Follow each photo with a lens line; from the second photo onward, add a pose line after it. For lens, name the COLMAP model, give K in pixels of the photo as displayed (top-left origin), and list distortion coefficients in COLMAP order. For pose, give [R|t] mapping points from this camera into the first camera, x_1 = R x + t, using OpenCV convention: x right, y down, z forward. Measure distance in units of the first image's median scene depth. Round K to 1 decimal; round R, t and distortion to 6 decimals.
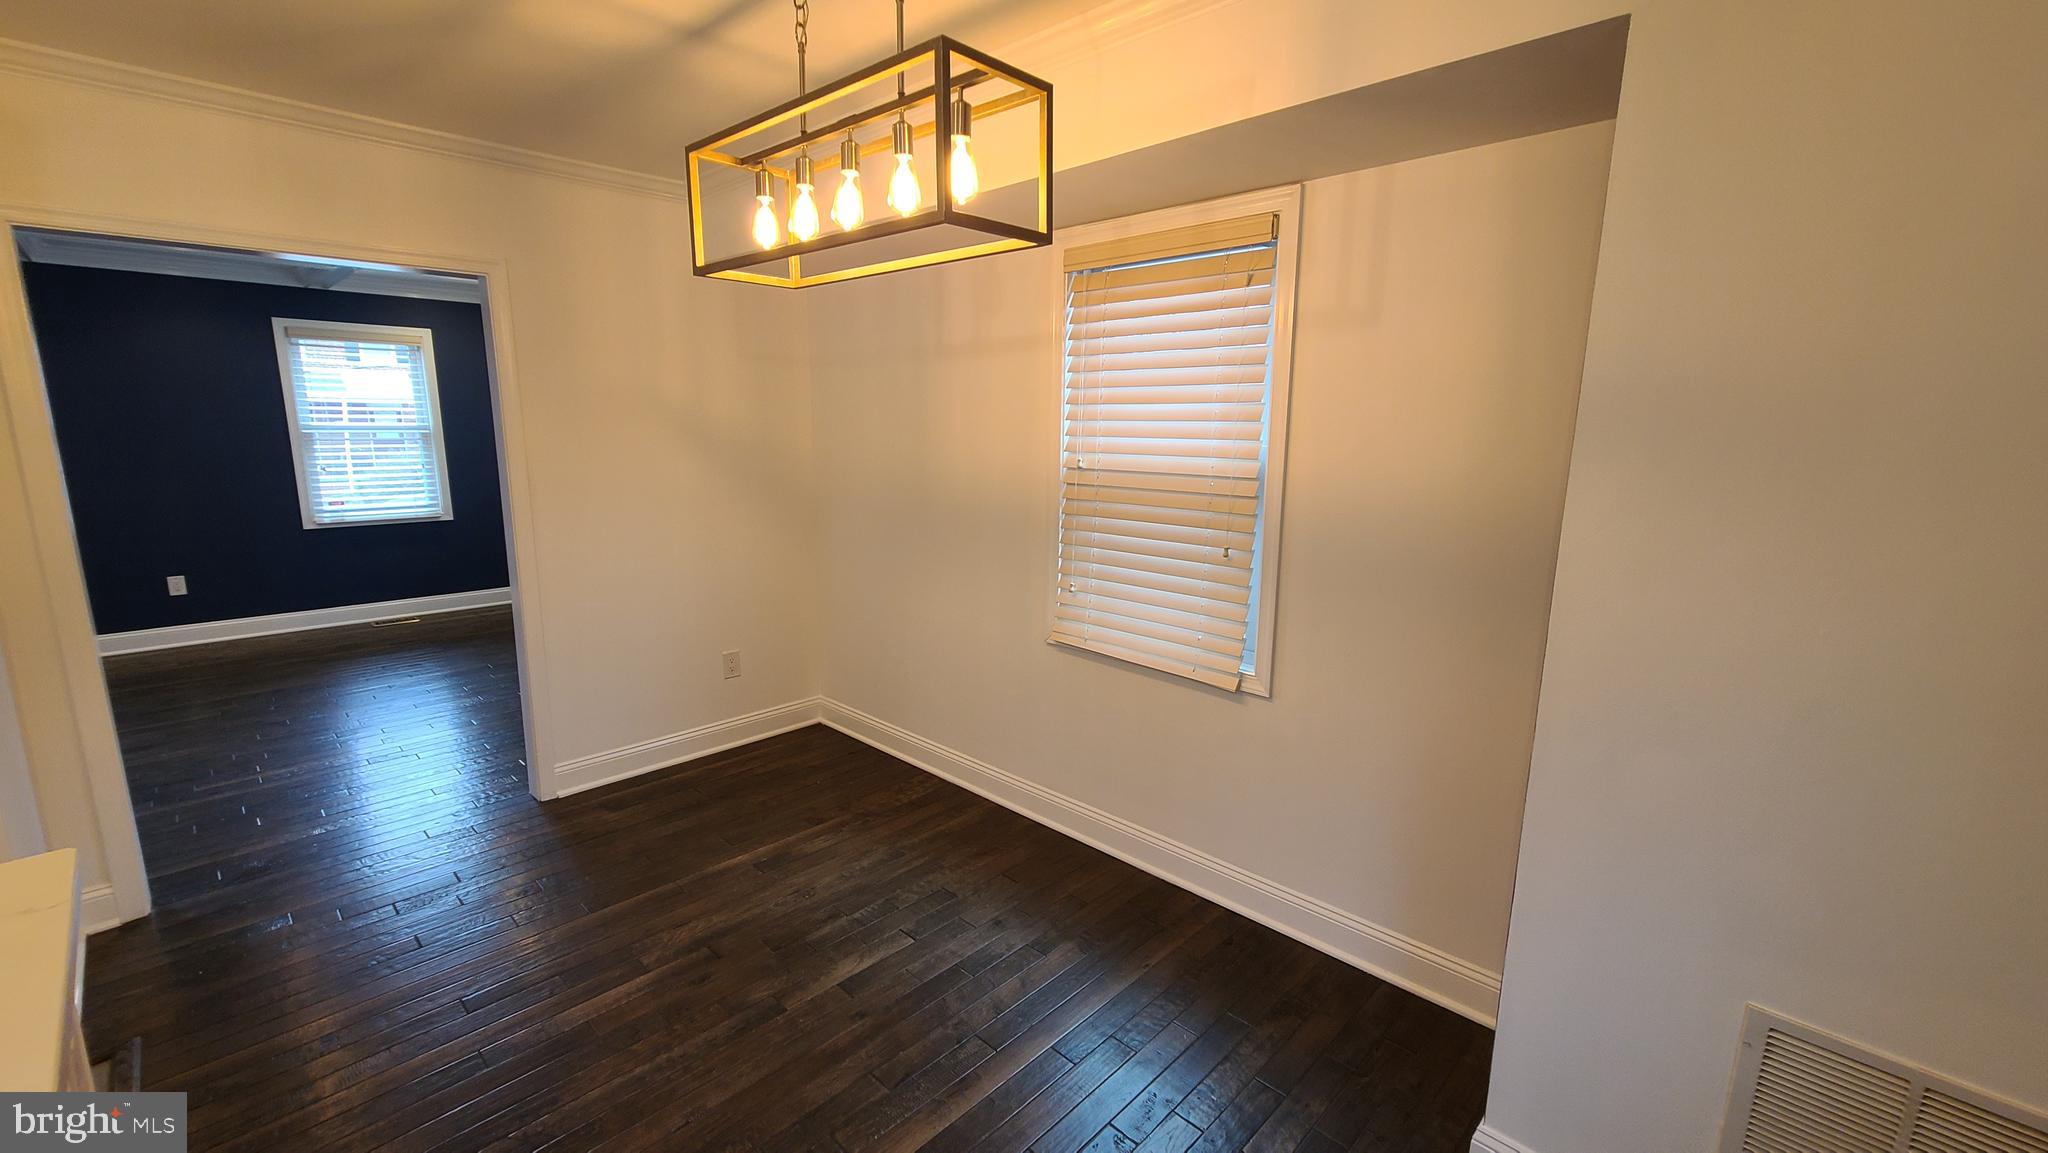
lens RADIAL K [[837.3, 0, 1017.8], [0, 837.3, 579.5], [0, 0, 1]] dist [0.001628, -0.000459]
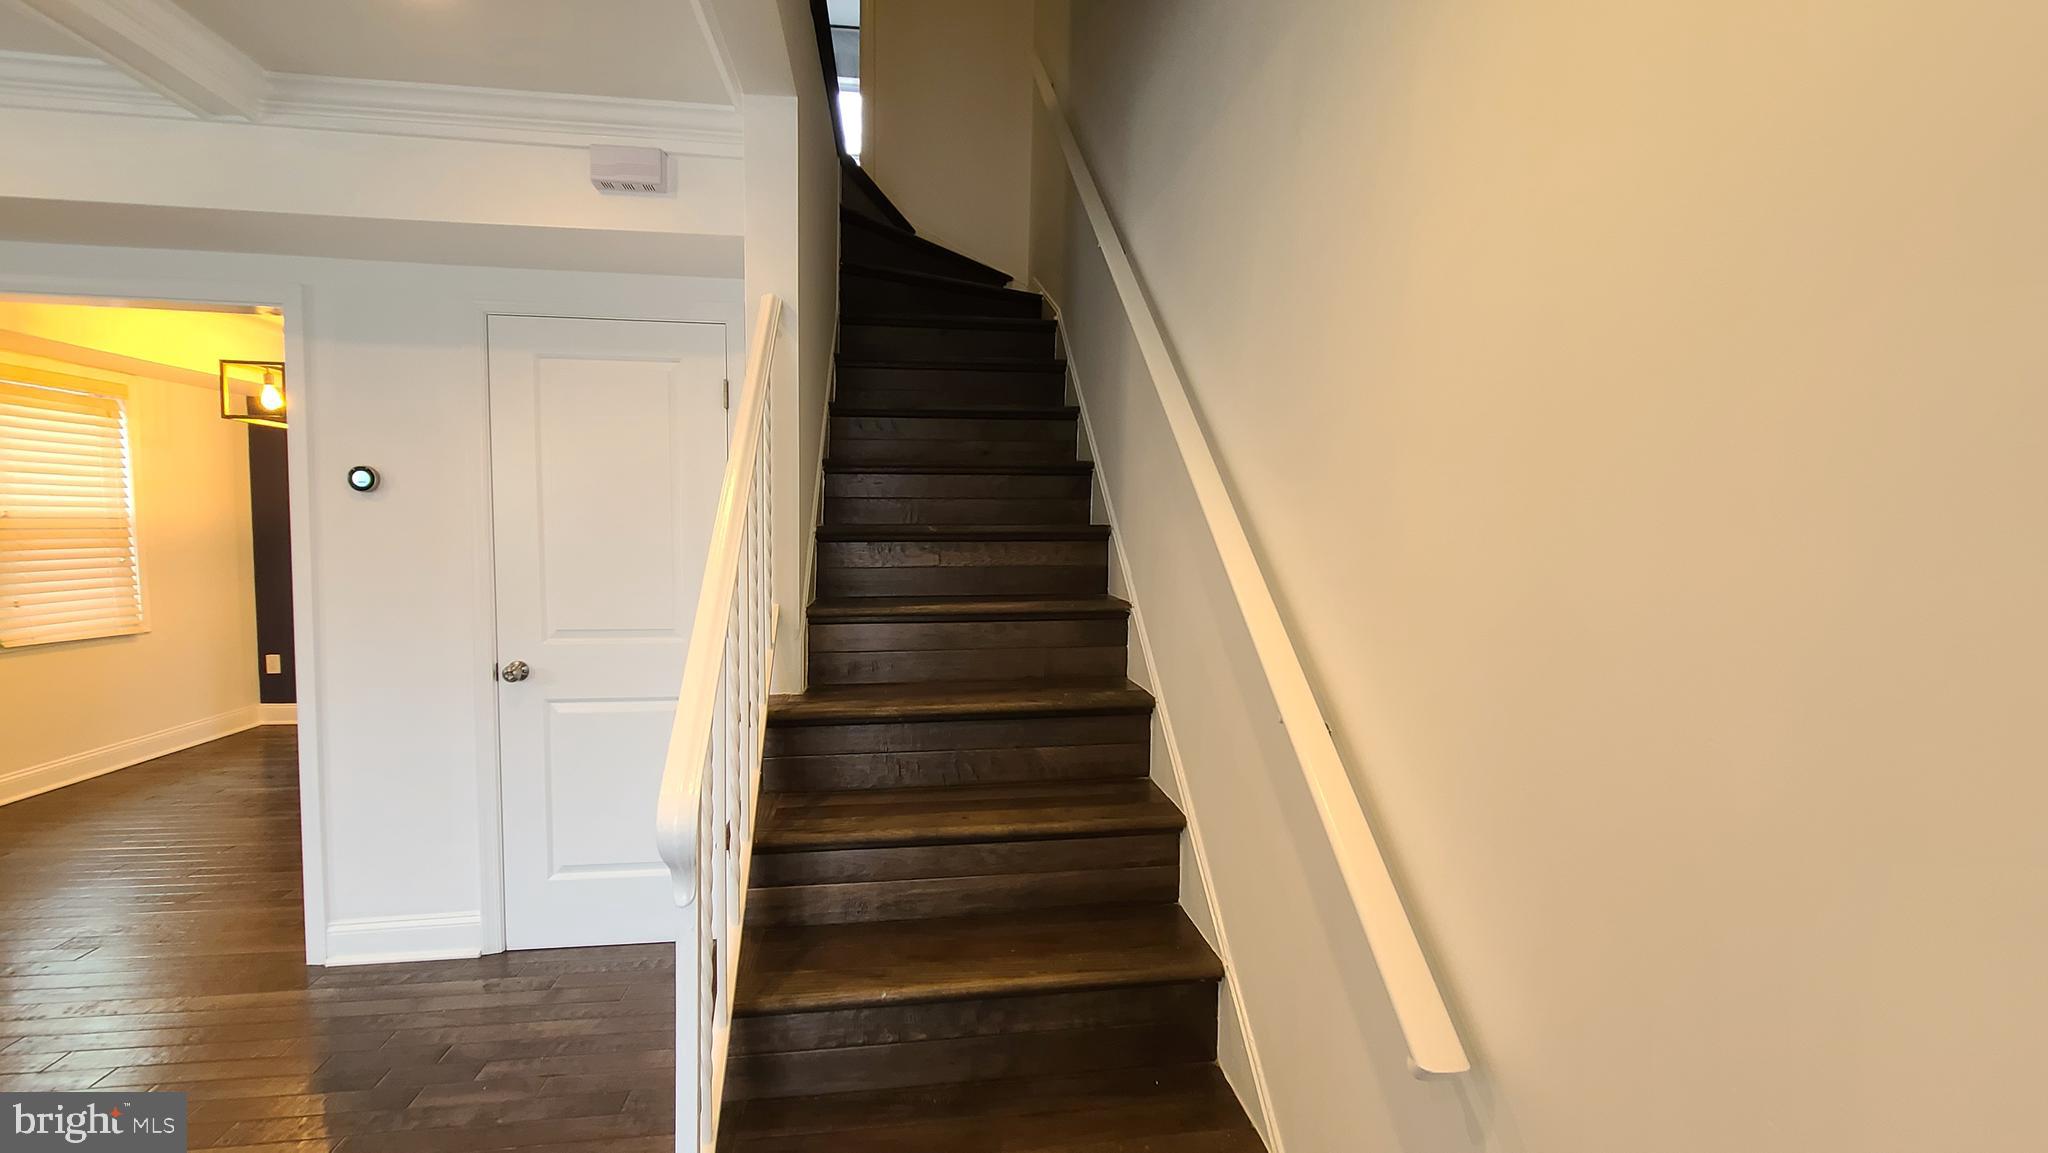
lens RADIAL K [[837.3, 0, 1017.8], [0, 837.3, 579.5], [0, 0, 1]] dist [0.001628, -0.000459]
pose [[-0.730889, -0.089415, 0.676614, -1.180824], [0.098263, 0.967265, 0.233971, -0.108801], [-0.675385, 0.237493, -0.698177, 0.469344]]
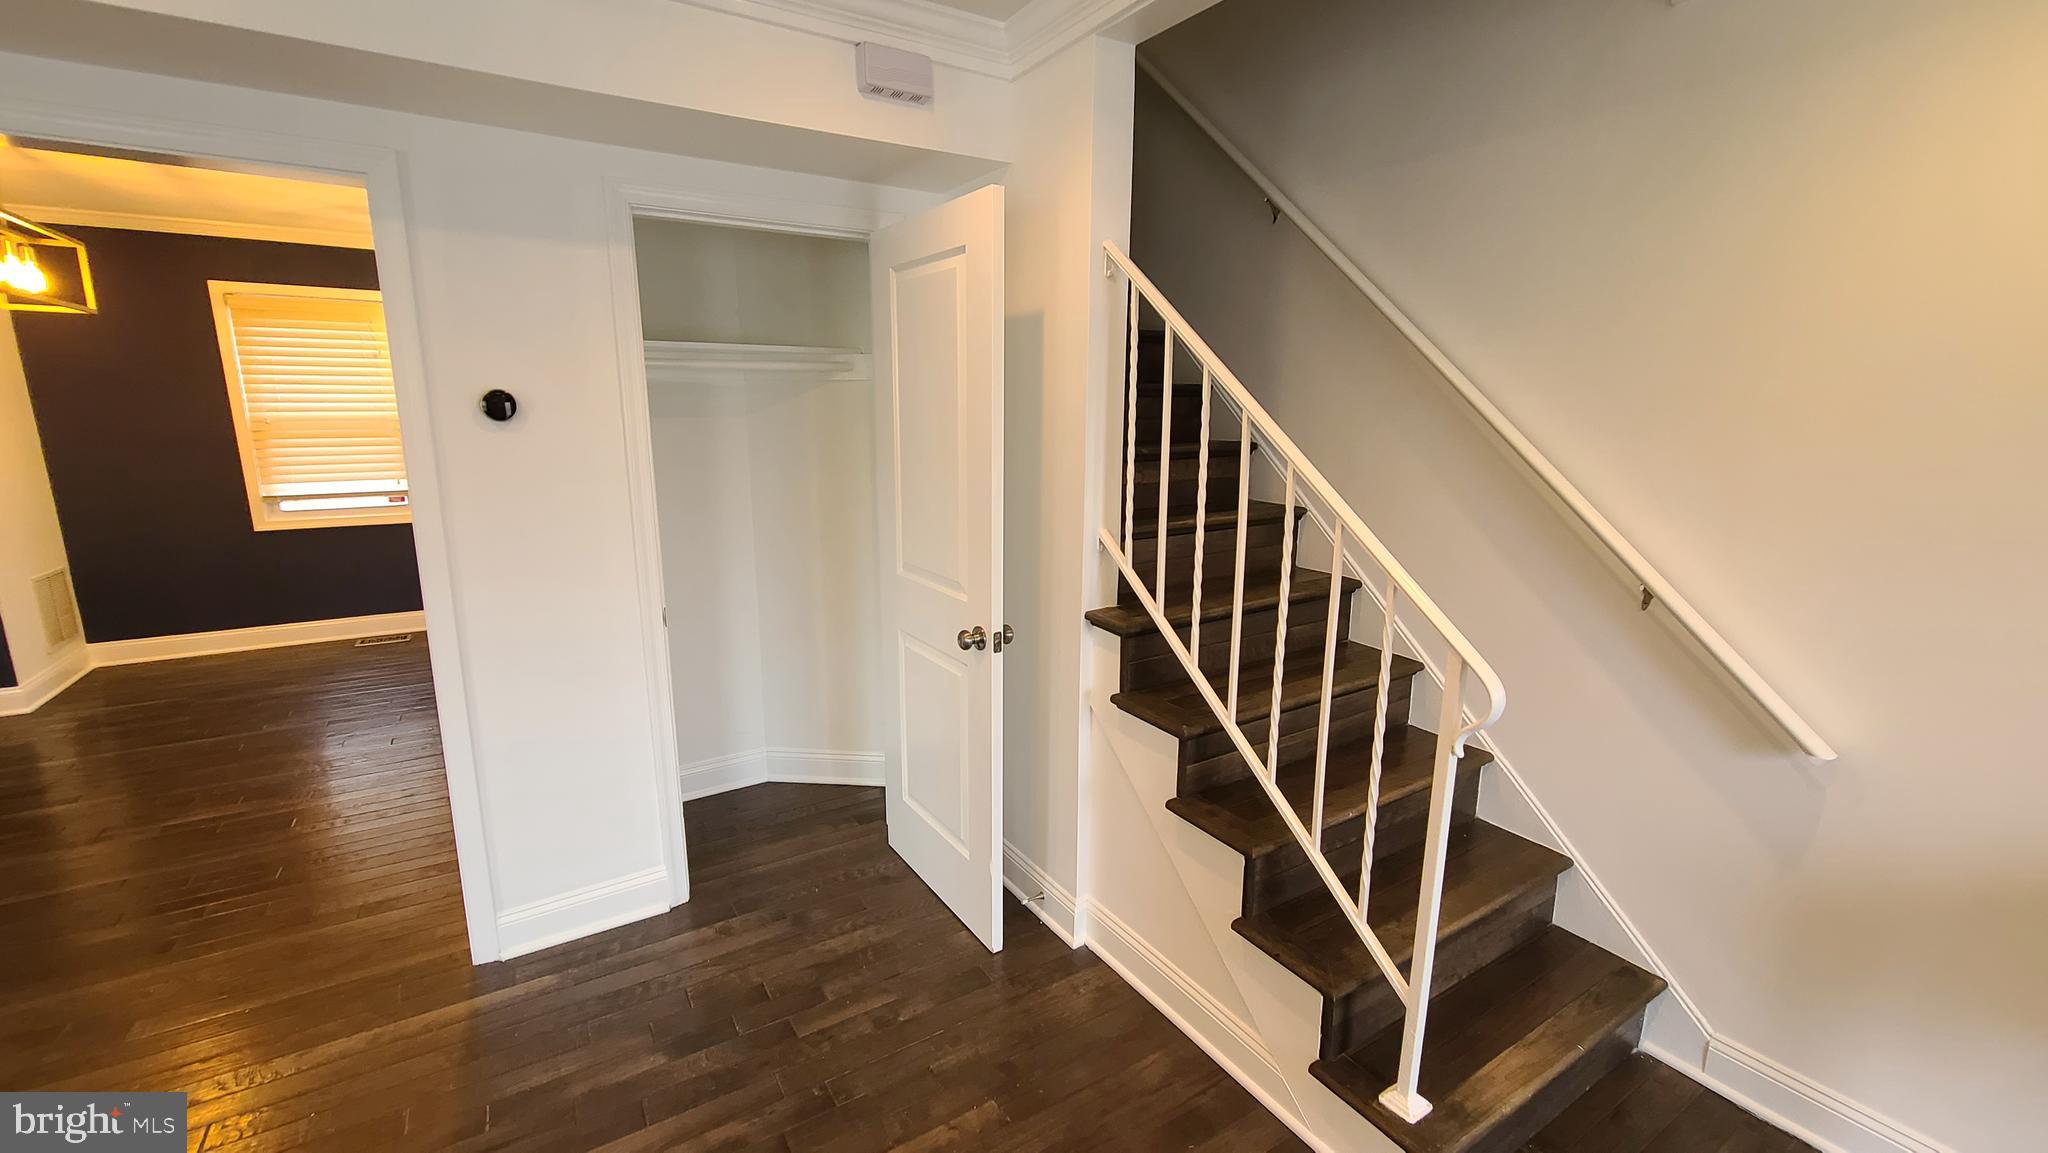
lens RADIAL K [[837.3, 0, 1017.8], [0, 837.3, 579.5], [0, 0, 1]] dist [0.001628, -0.000459]
pose [[-0.941189, -0.101338, 0.322326, -0.898659], [0.032912, 0.921931, 0.385955, -0.168621], [-0.336275, 0.373864, -0.864375, 0.709824]]
